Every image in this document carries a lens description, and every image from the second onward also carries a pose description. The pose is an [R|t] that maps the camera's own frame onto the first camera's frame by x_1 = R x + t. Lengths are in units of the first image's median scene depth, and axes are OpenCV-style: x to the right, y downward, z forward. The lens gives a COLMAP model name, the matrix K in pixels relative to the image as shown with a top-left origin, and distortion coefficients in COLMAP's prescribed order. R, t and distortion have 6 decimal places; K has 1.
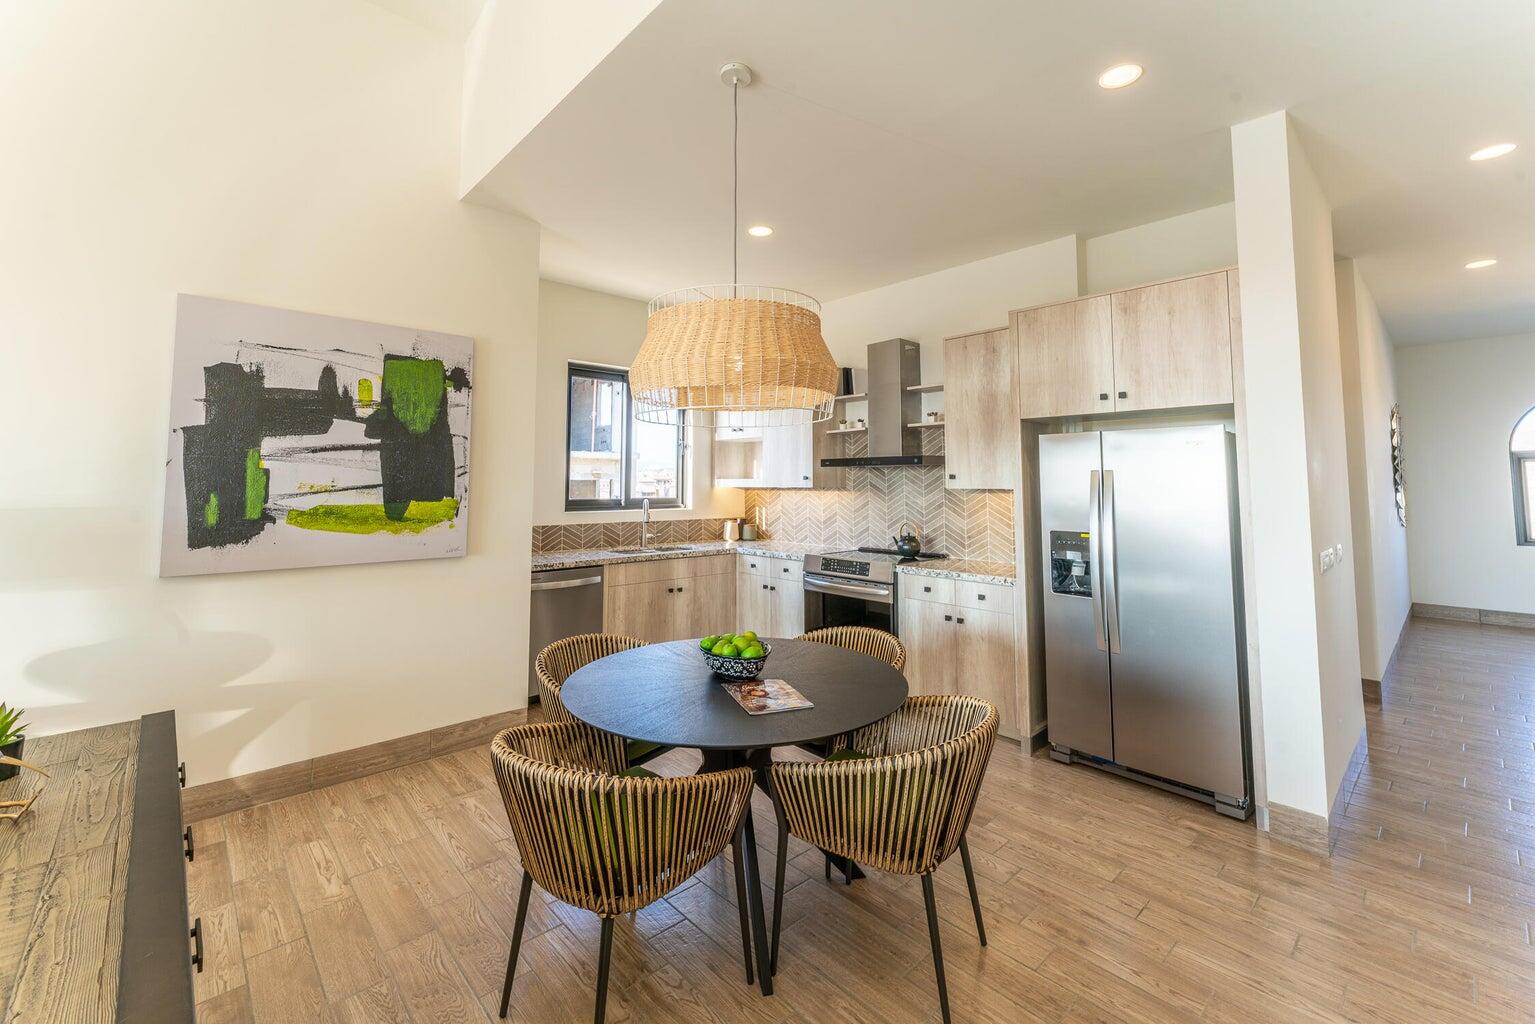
lens RADIAL K [[643.4, 0, 764.4], [0, 643.4, 437.0], [0, 0, 1]] dist [-0.002396, 0.000721]
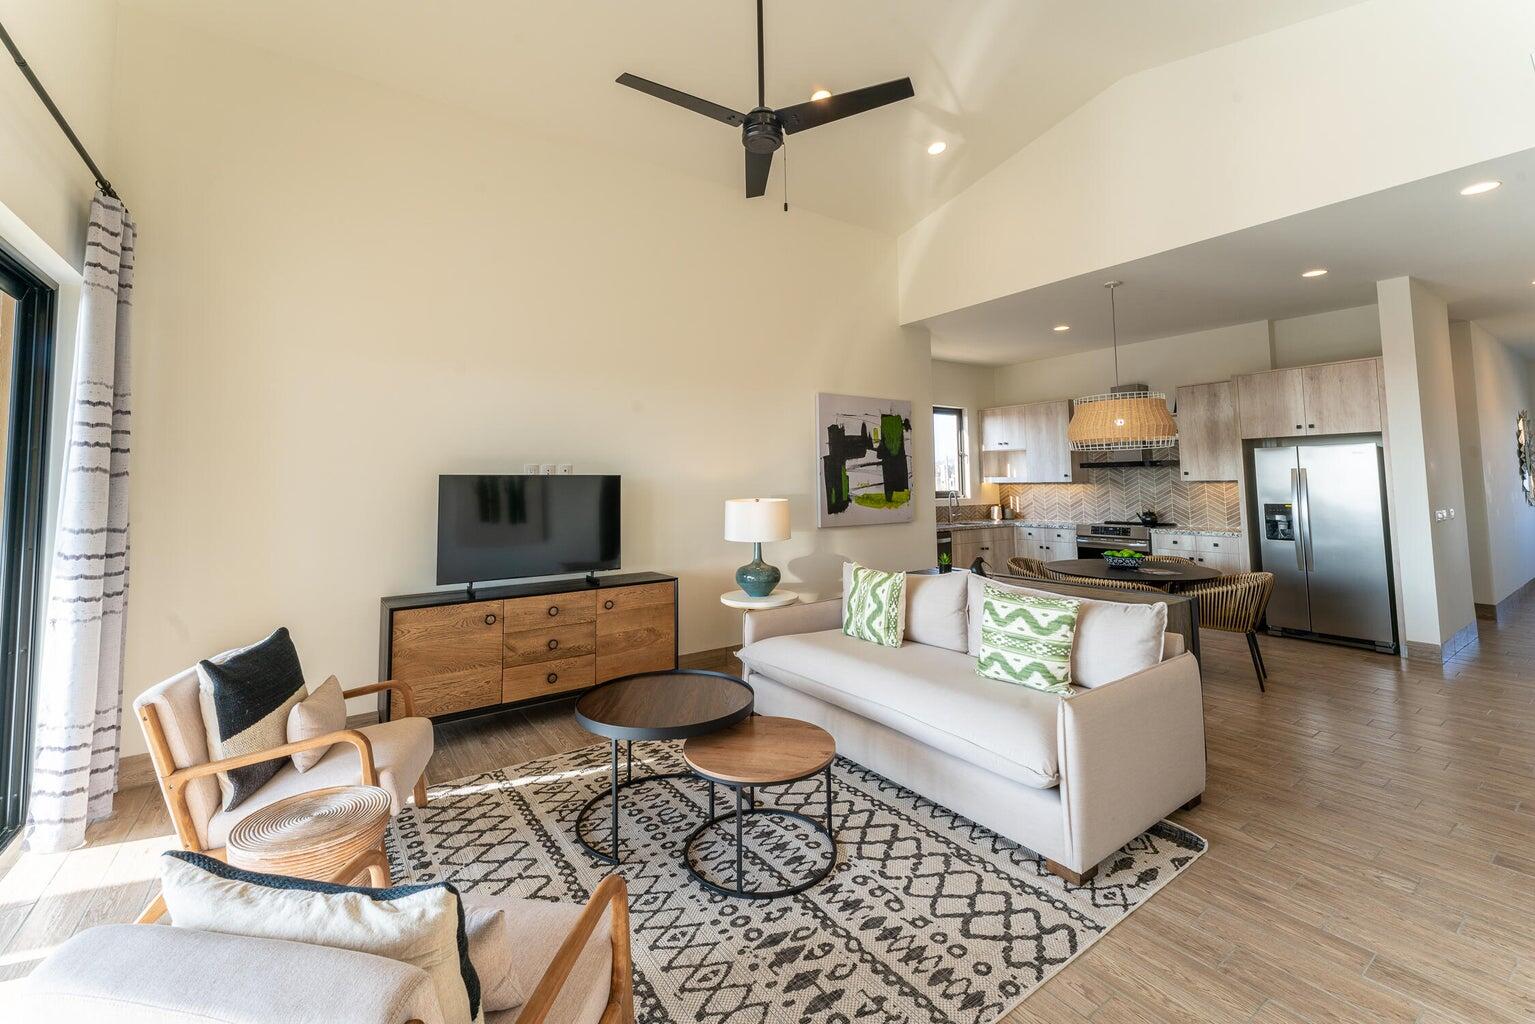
lens RADIAL K [[643.4, 0, 762.2], [0, 643.4, 439.1], [0, 0, 1]] dist [-0.002396, 0.000721]
pose [[0.990621, -0.024452, -0.134430, -0.583651], [0.025064, 0.999682, 0.002862, -0.059654], [0.134317, -0.006204, 0.990919, -0.793397]]
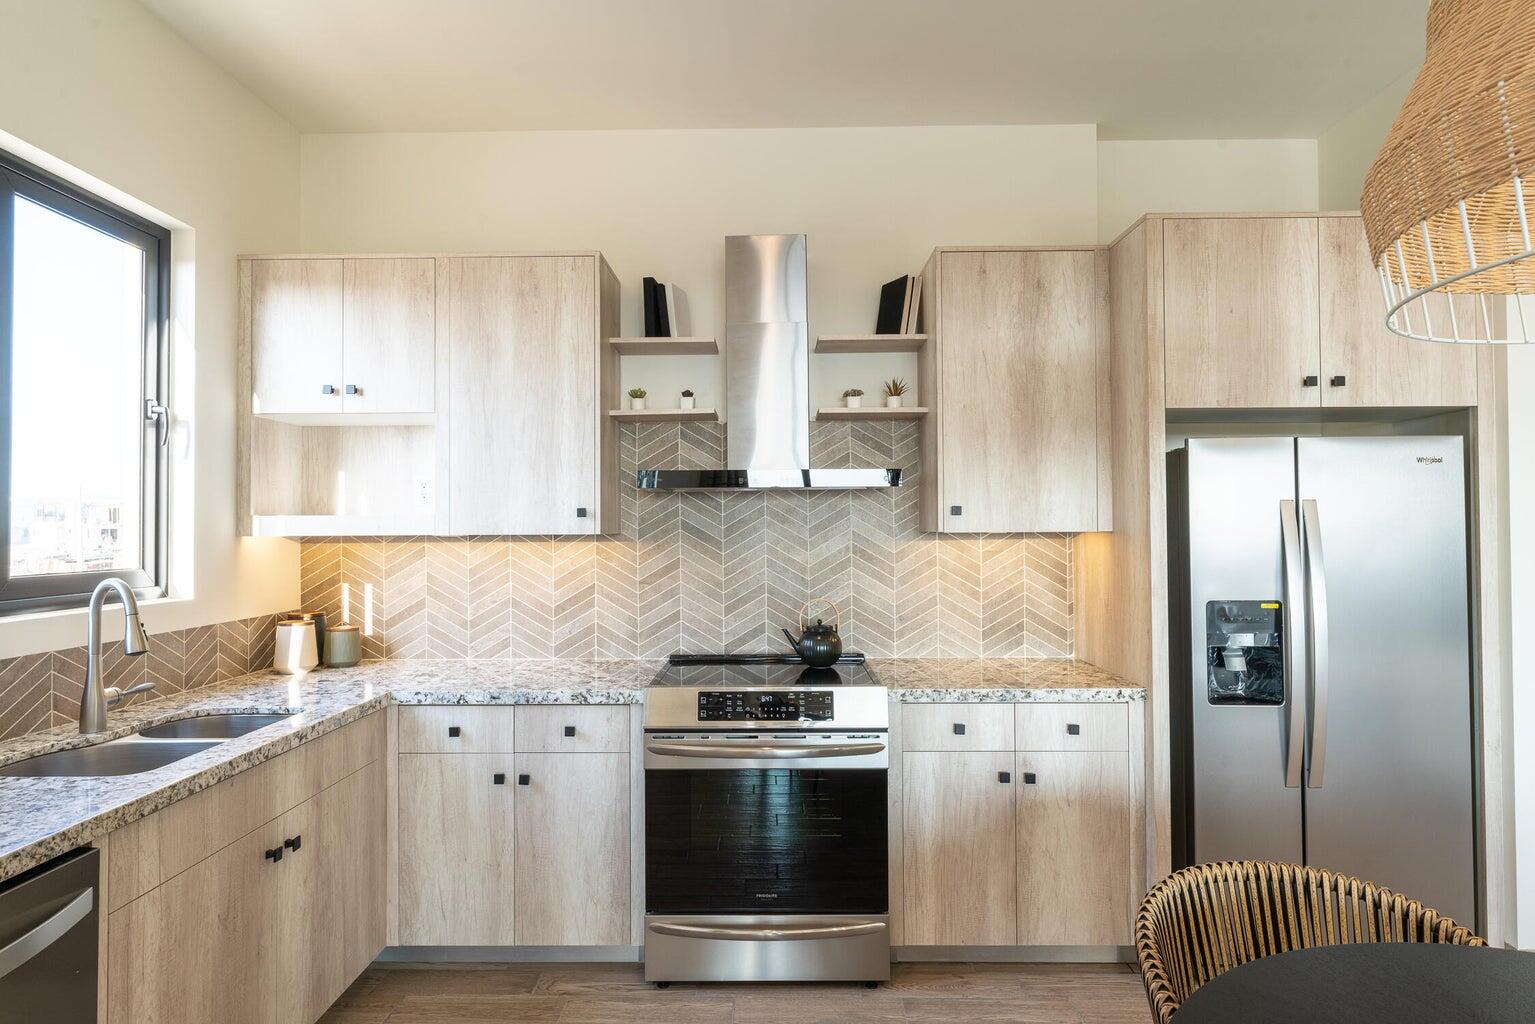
lens RADIAL K [[873.5, 0, 760.8], [0, 873.5, 509.1], [0, 0, 1]] dist [-0.004855, -0.001468]
pose [[0.692008, 0.006636, 0.721860, -0.372955], [-0.045512, 0.998369, 0.034453, 0.046536], [-0.720454, -0.056695, 0.691181, 0.665893]]
